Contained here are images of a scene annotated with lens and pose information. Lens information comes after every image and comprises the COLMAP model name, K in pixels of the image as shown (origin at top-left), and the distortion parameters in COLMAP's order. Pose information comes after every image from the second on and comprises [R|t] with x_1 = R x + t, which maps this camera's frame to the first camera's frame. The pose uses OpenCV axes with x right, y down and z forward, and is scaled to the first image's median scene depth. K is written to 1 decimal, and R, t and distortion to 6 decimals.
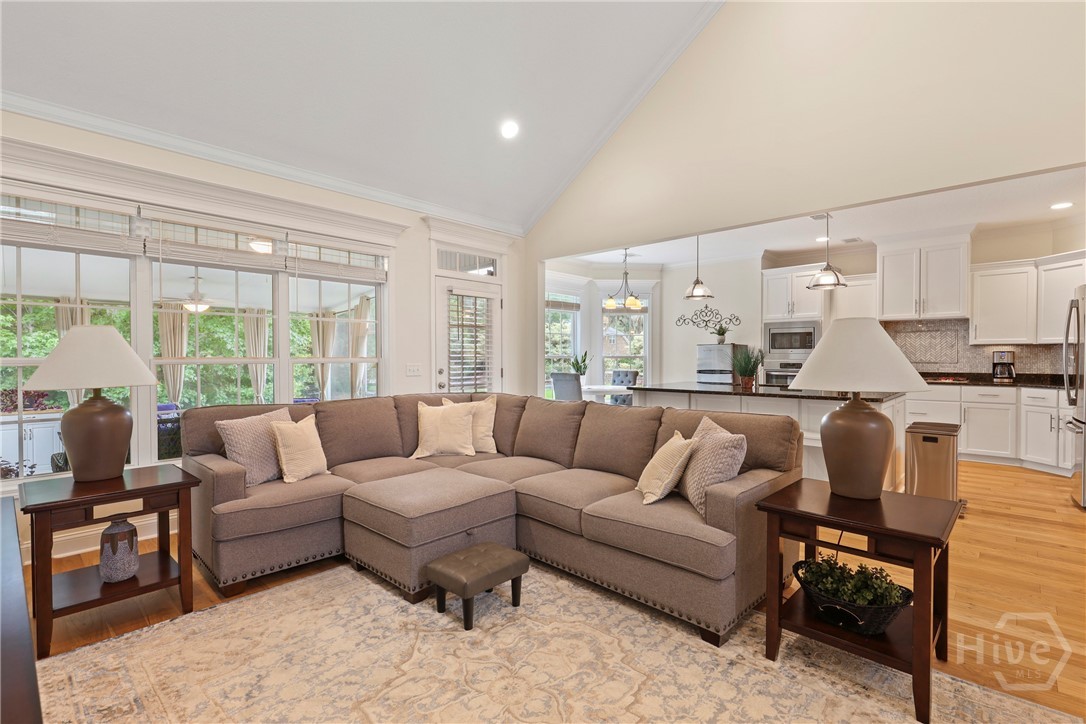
lens RADIAL K [[500.7, 0, 545.4], [0, 500.7, 364.0], [0, 0, 1]] dist [-0.003902, 0.002003]
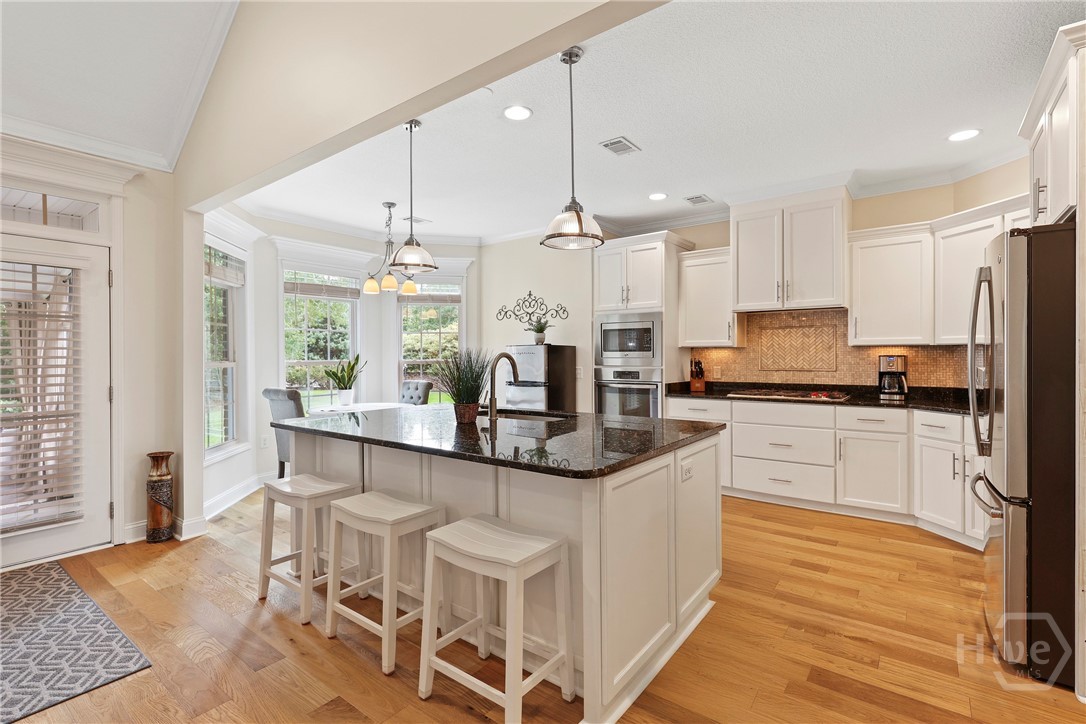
lens RADIAL K [[500.7, 0, 547.9], [0, 500.7, 357.5], [0, 0, 1]] dist [-0.003902, 0.002003]
pose [[0.995134, -0.003377, 0.098474, 0.363694], [0.004580, 0.999918, -0.011985, -0.016102], [-0.098425, 0.012378, 0.995067, 0.346800]]
